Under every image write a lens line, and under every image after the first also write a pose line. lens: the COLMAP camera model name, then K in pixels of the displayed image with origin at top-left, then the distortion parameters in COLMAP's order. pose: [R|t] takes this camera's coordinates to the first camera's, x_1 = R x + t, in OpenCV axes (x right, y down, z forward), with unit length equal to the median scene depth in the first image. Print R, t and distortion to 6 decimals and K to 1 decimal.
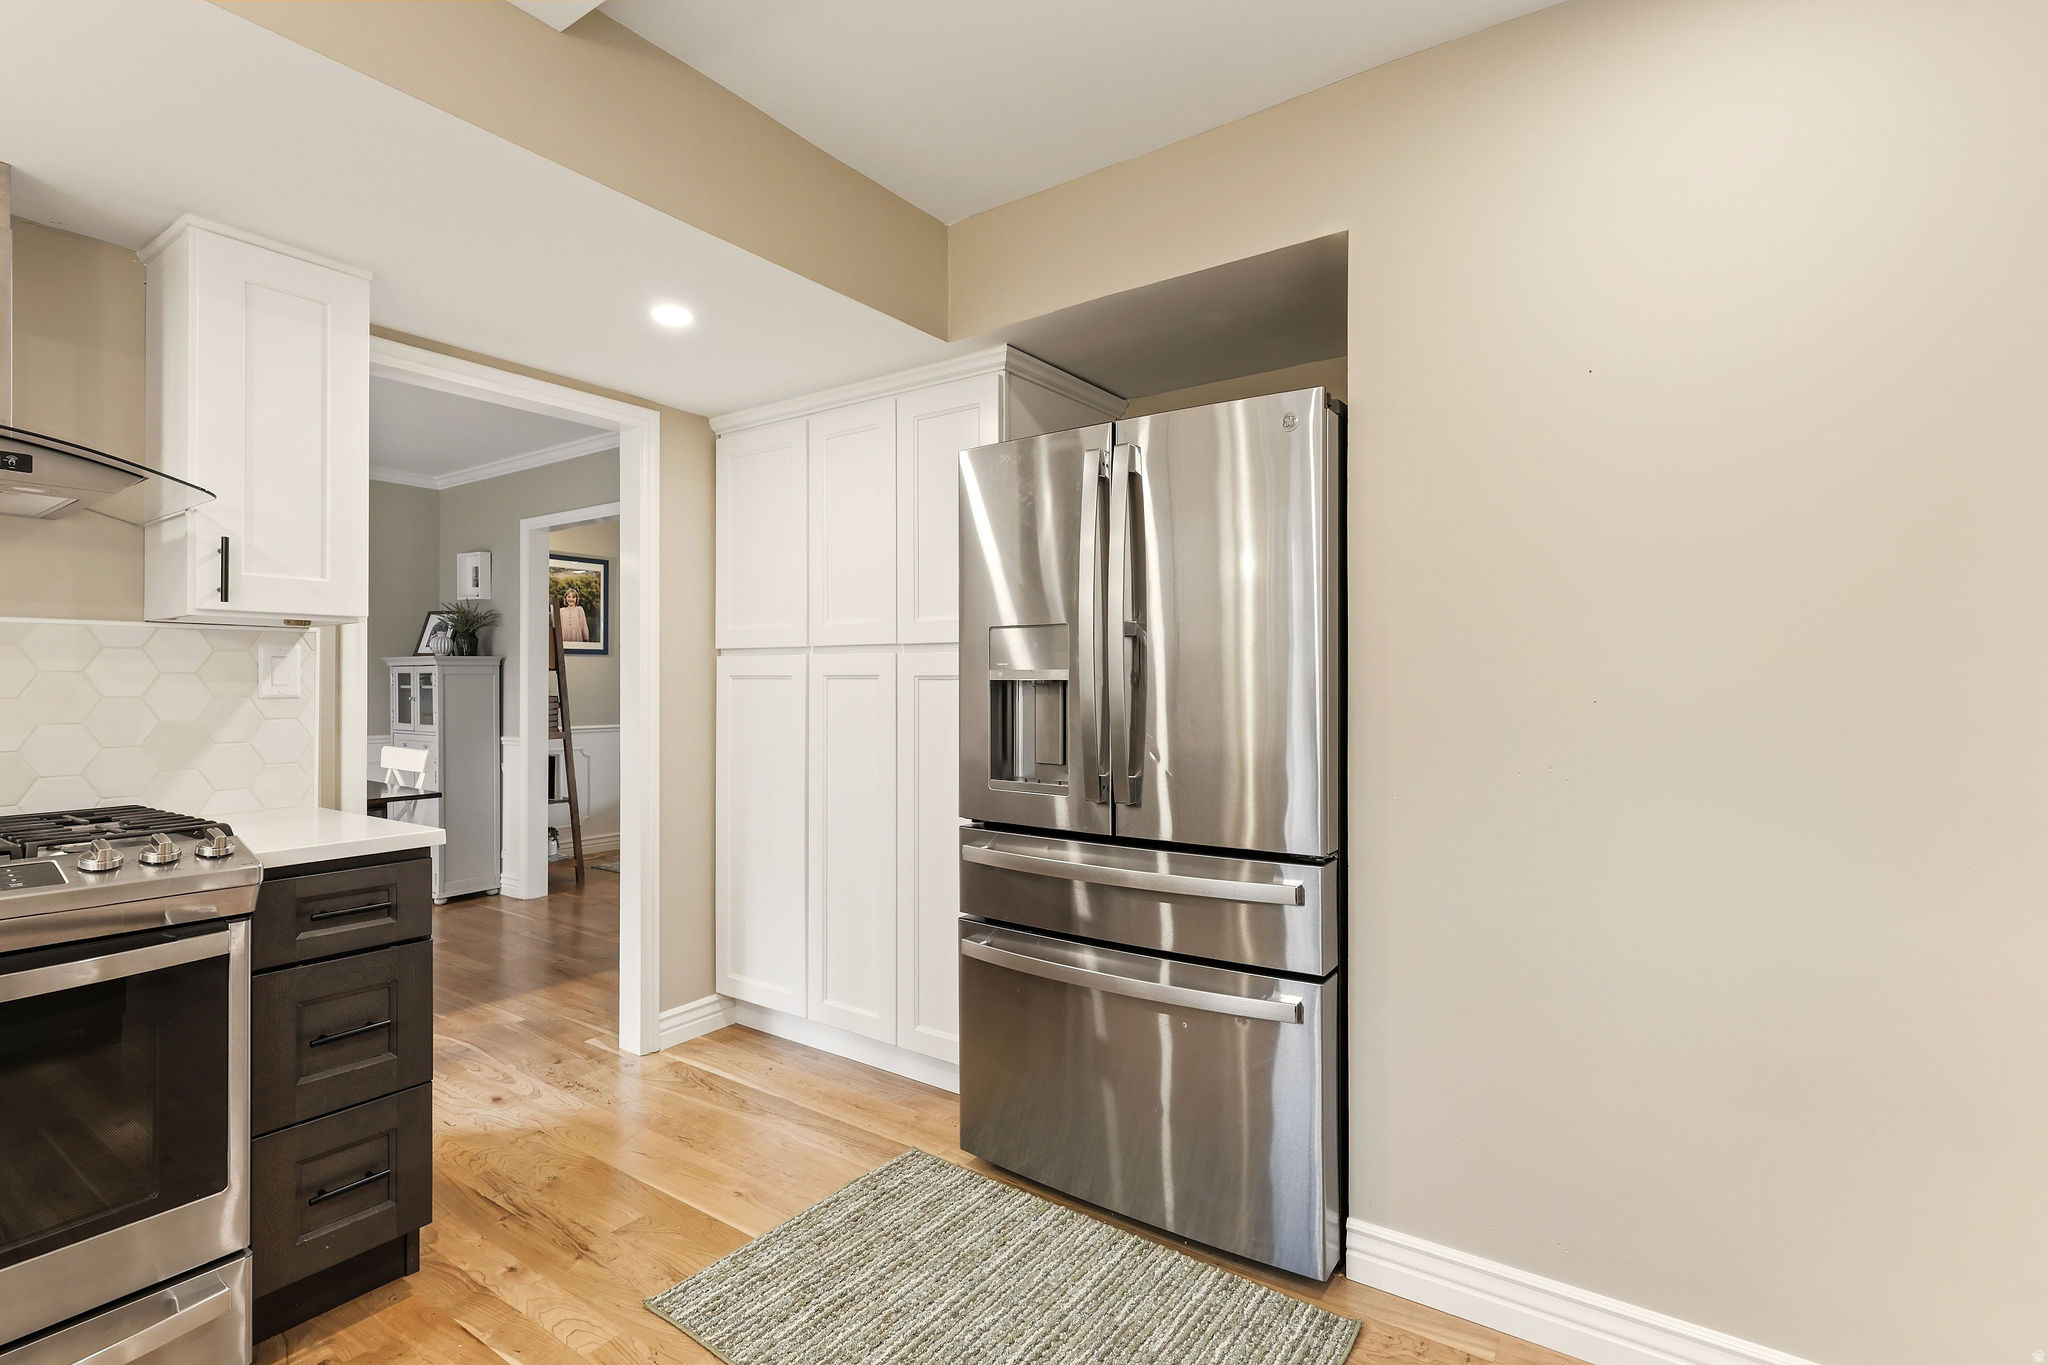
lens RADIAL K [[949.0, 0, 1019.8], [0, 949.0, 673.1], [0, 0, 1]] dist [-0.000491, 0.001349]
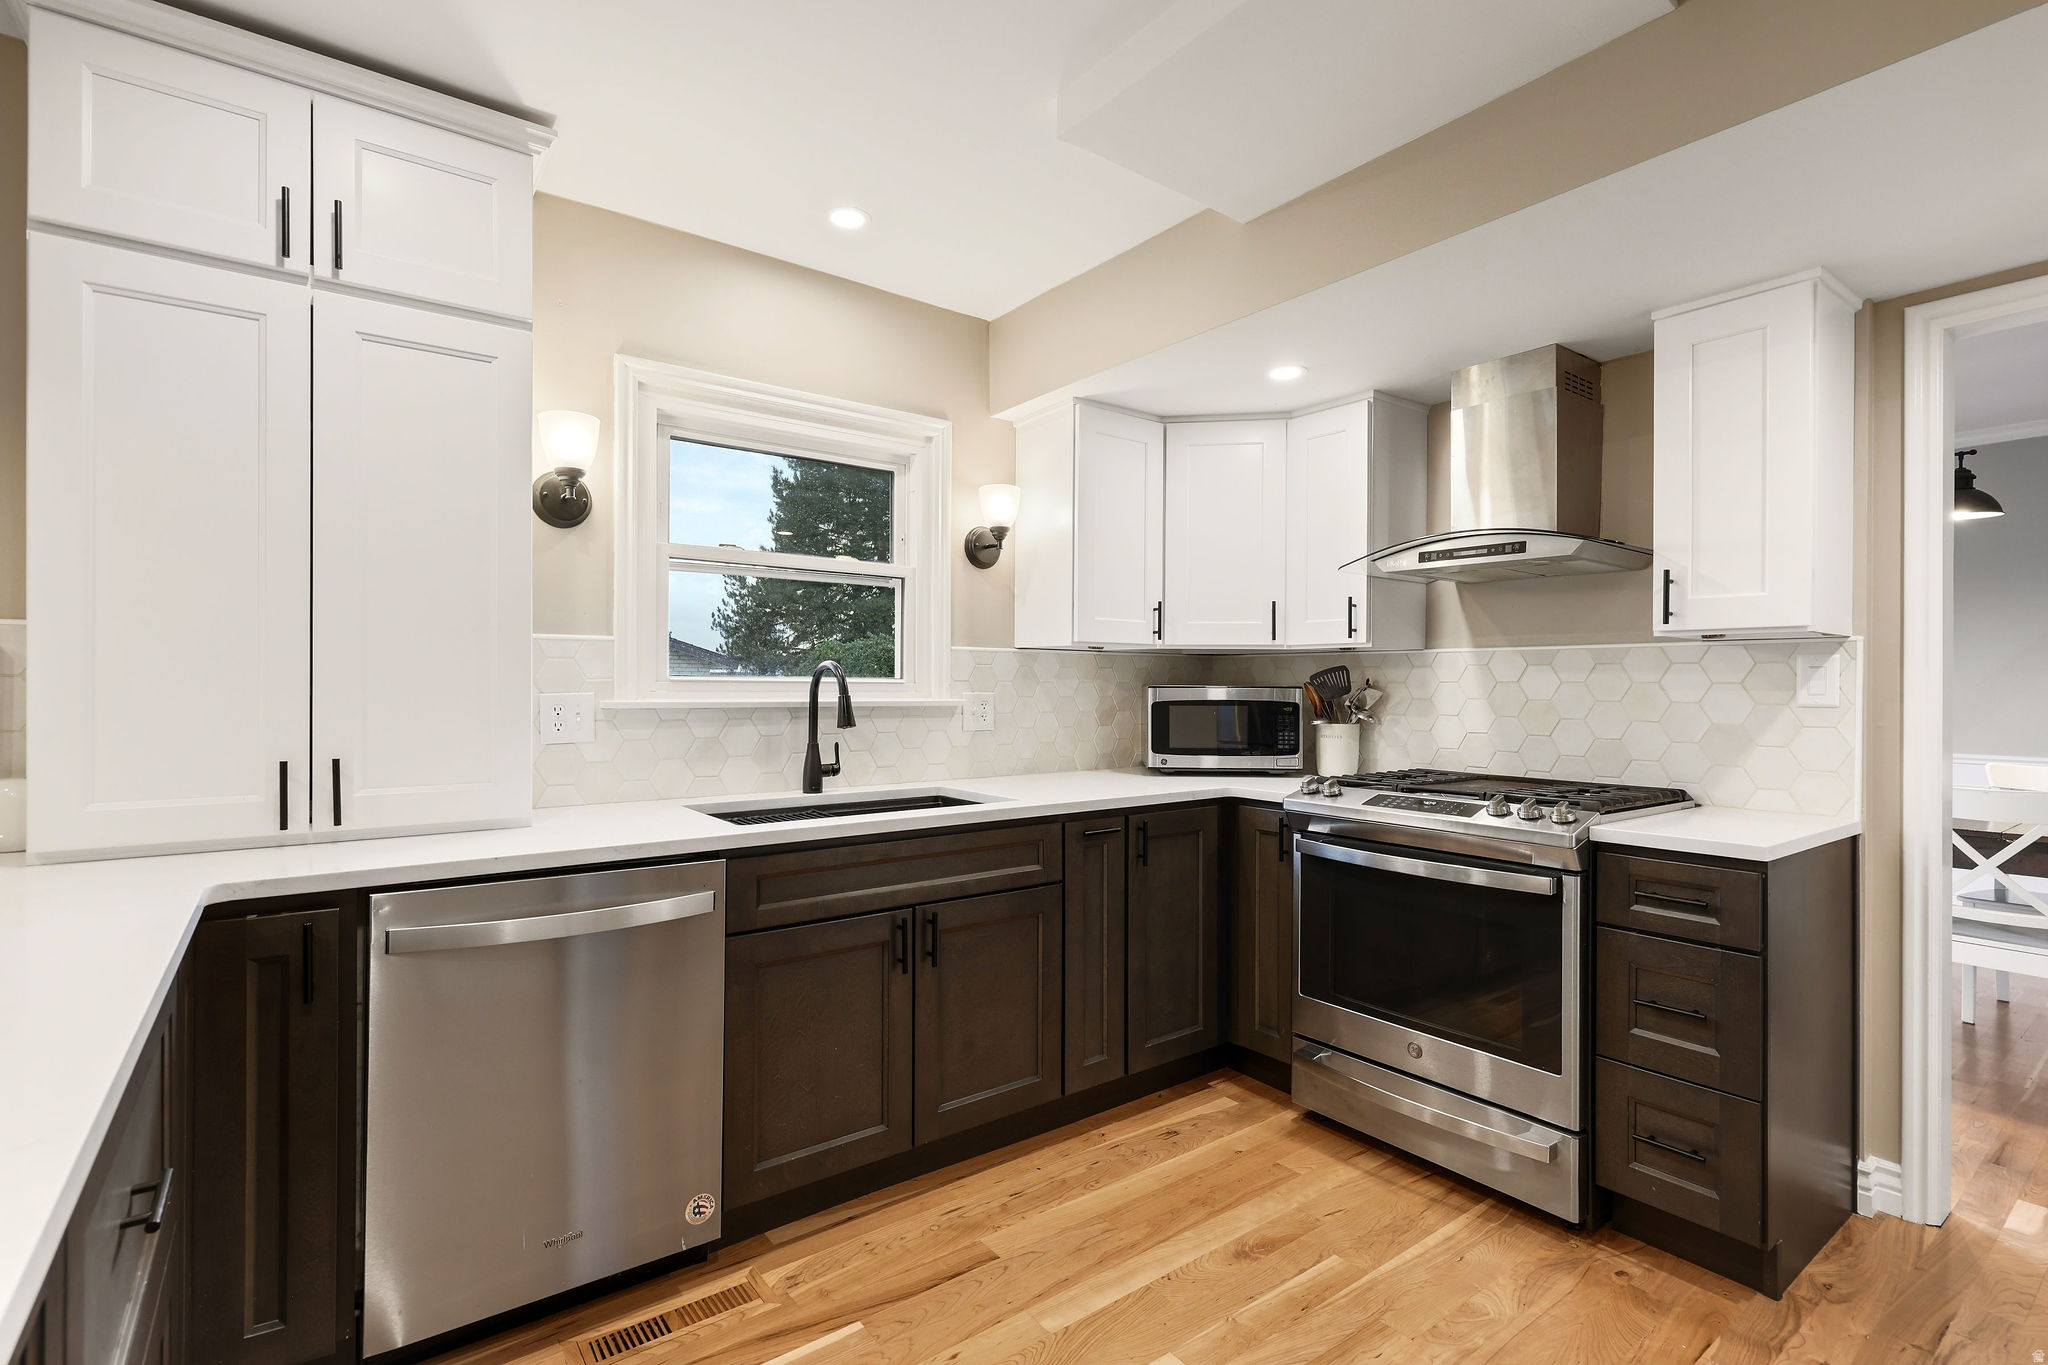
lens RADIAL K [[949.0, 0, 1025.8], [0, 949.0, 685.6], [0, 0, 1]] dist [-0.000491, 0.001349]
pose [[-0.319254, -0.000764, -0.947669, 0.519848], [0.002247, 0.999996, -0.001563, 0.002982], [0.947666, -0.002628, -0.319251, 0.577943]]
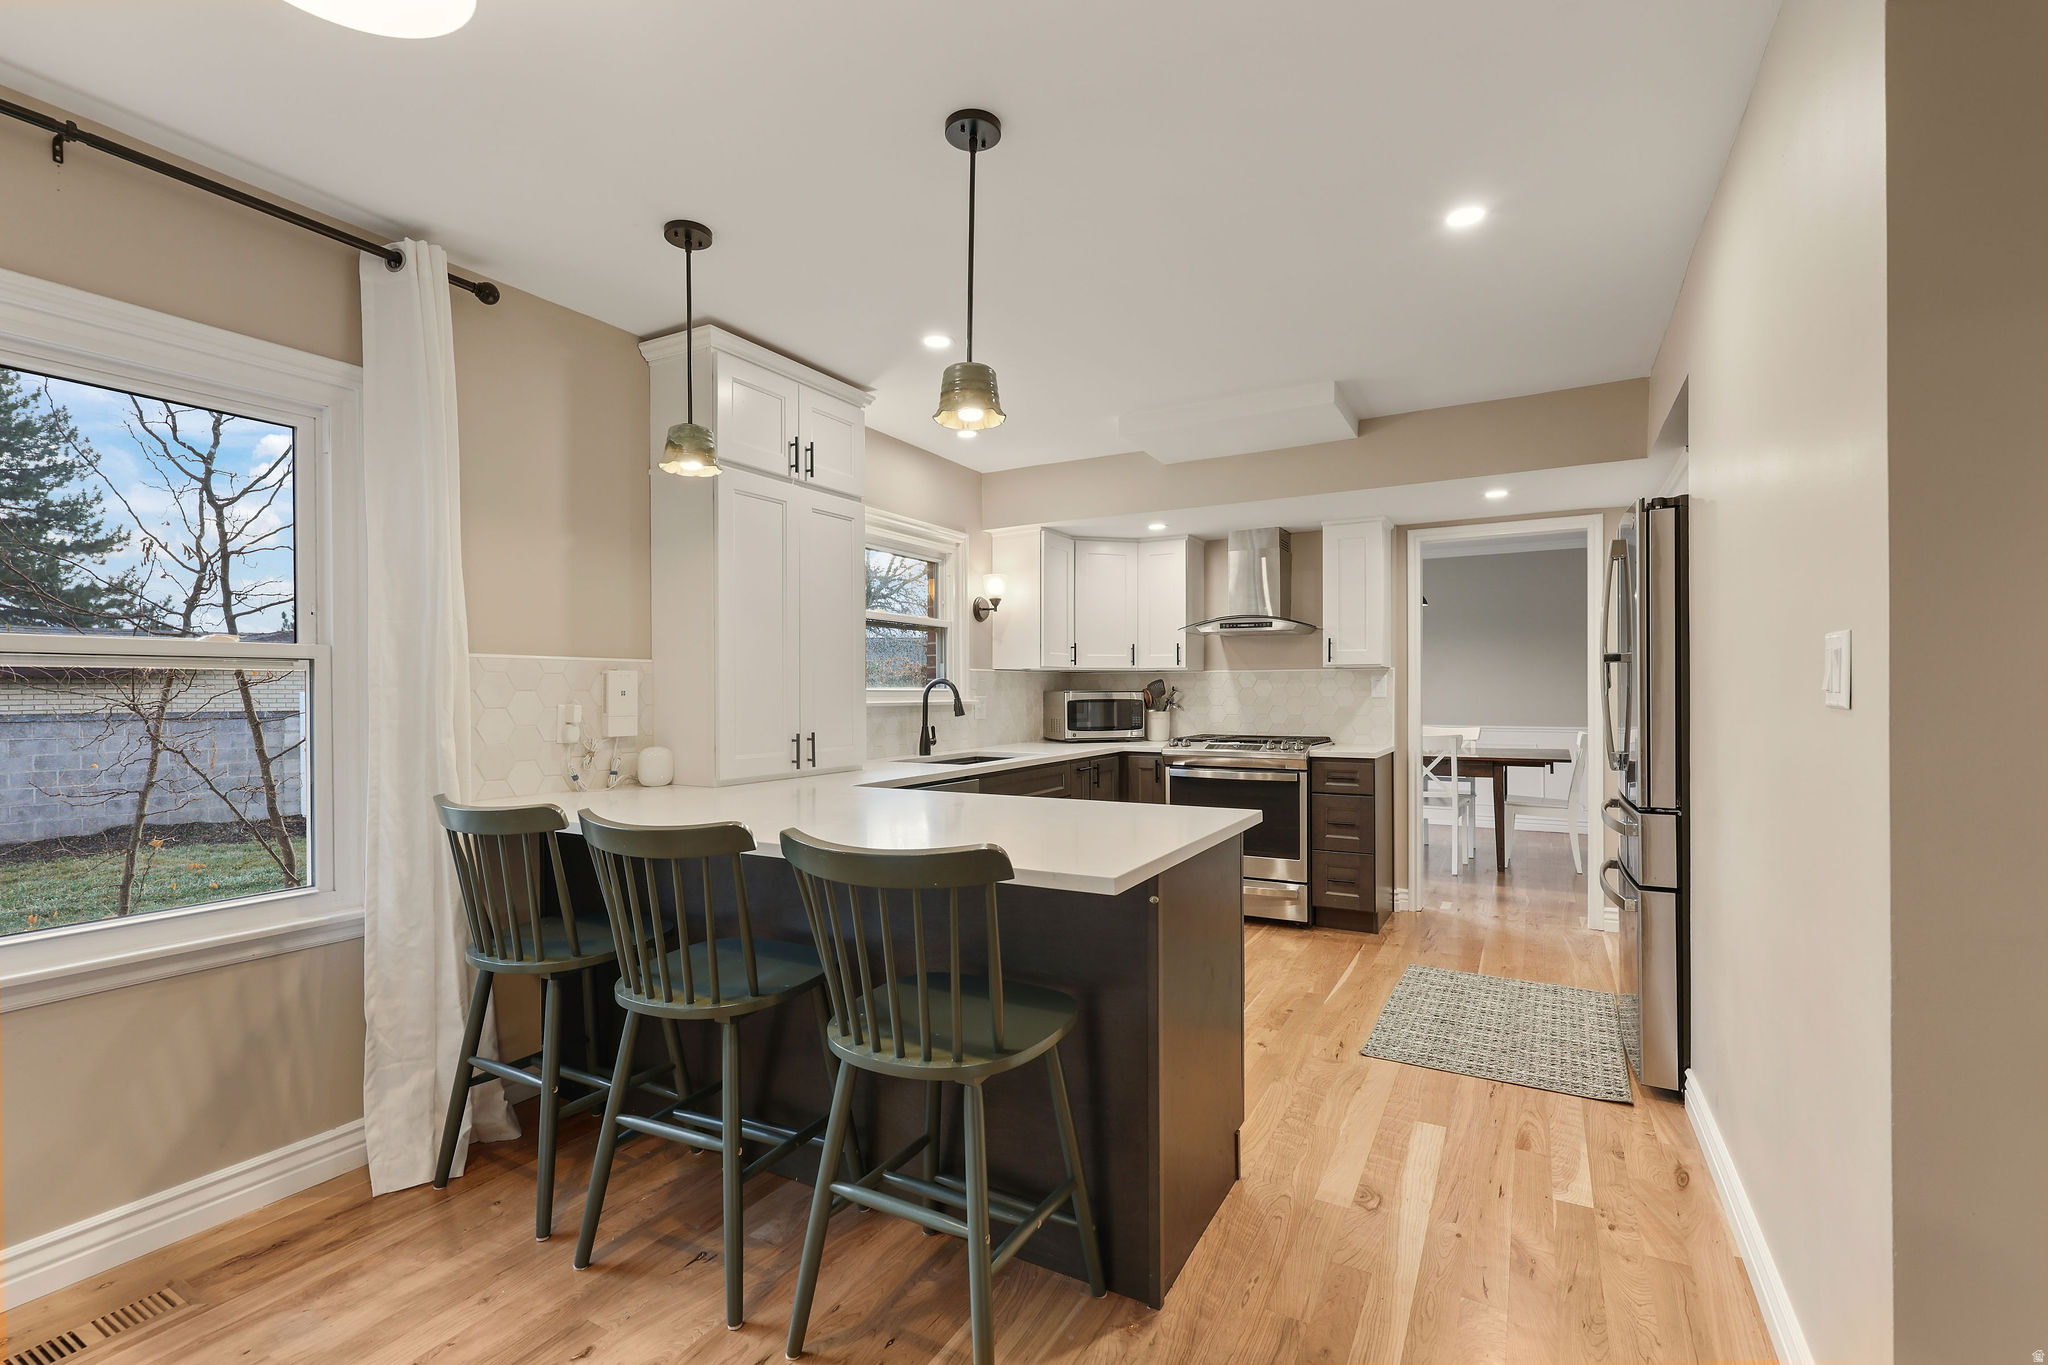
lens RADIAL K [[949.0, 0, 1016.8], [0, 949.0, 698.6], [0, 0, 1]] dist [-0.000491, 0.001349]
pose [[0.095065, 0.005768, -0.995454, 1.661058], [0.011040, 0.999916, 0.006848, 0.001670], [0.995410, -0.011641, 0.094993, -0.136380]]
